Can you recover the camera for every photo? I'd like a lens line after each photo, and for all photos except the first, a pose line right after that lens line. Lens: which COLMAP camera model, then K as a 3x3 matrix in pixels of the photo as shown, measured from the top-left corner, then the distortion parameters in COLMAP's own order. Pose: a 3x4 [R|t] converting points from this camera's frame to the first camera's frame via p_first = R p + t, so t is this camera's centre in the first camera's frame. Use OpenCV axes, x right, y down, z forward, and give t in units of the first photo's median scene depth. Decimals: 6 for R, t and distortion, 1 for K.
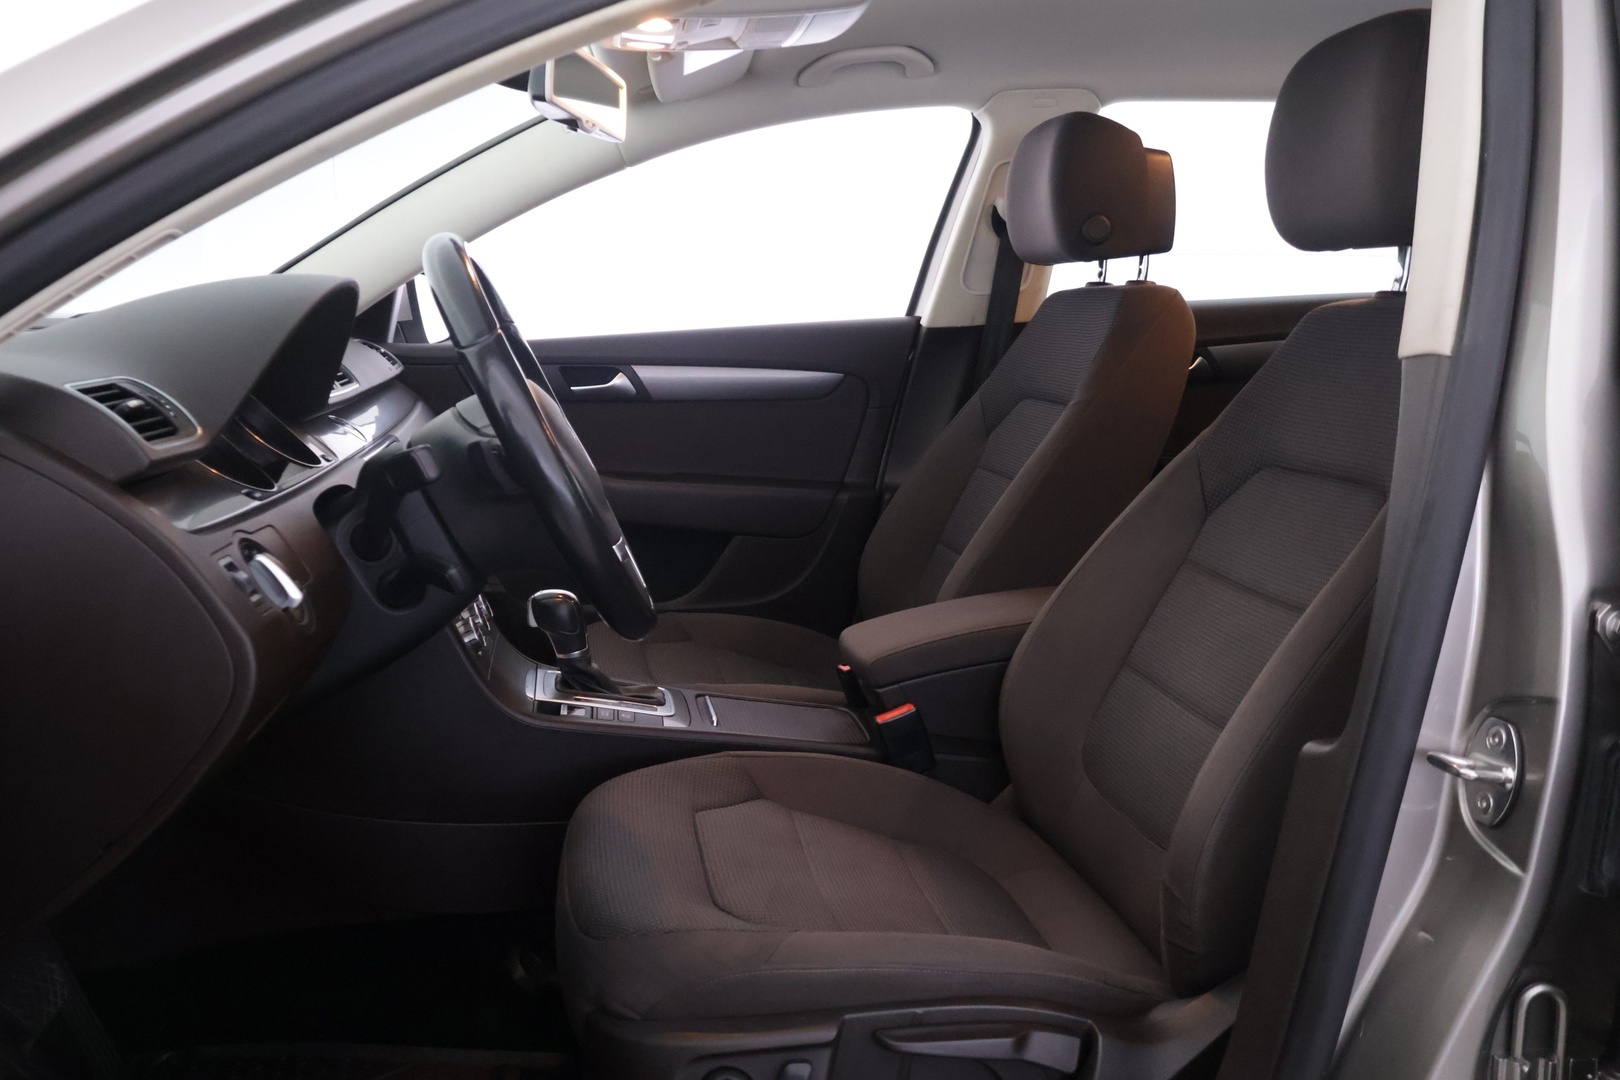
lens RADIAL K [[1482.8, 0, 810.0], [0, 1482.8, 540.0], [0, 0, 1]] dist [0.000004, 0.000471]
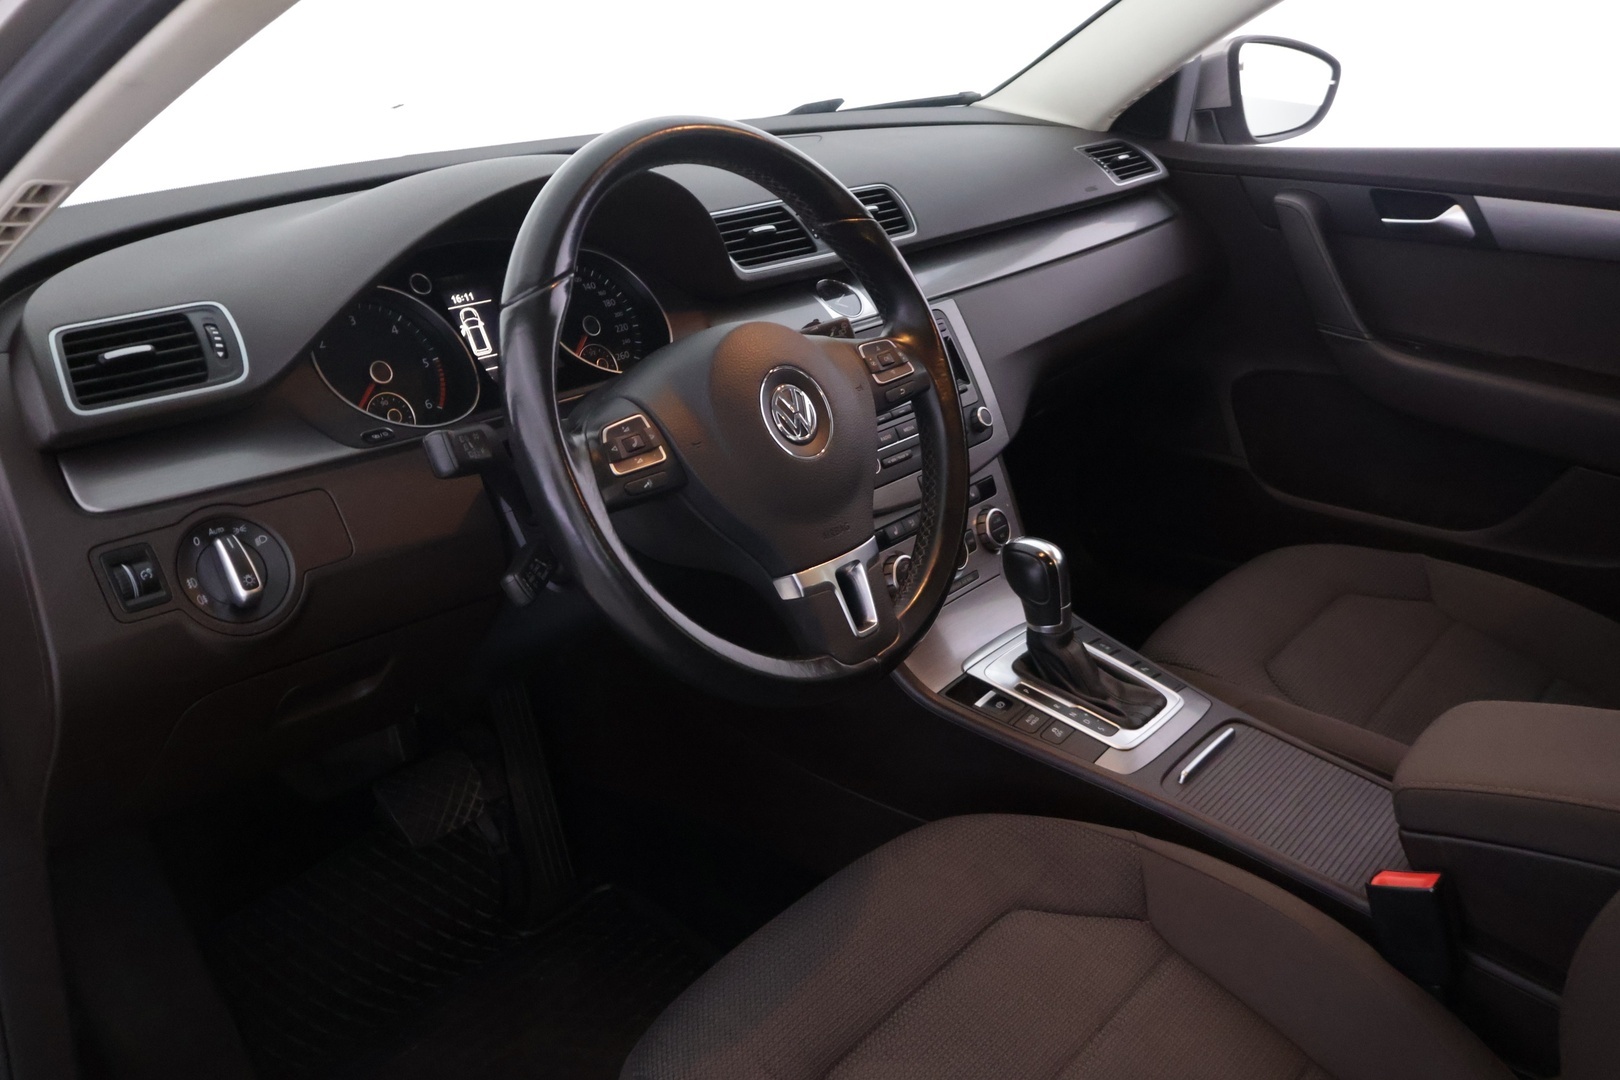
lens RADIAL K [[1482.8, 0, 810.0], [0, 1482.8, 540.0], [0, 0, 1]] dist [0.000004, 0.000471]
pose [[0.655118, 0.271514, -0.705053, 0.282650], [-0.110209, 0.957555, 0.266349, -0.153890], [0.747445, -0.096786, 0.657235, 0.399575]]
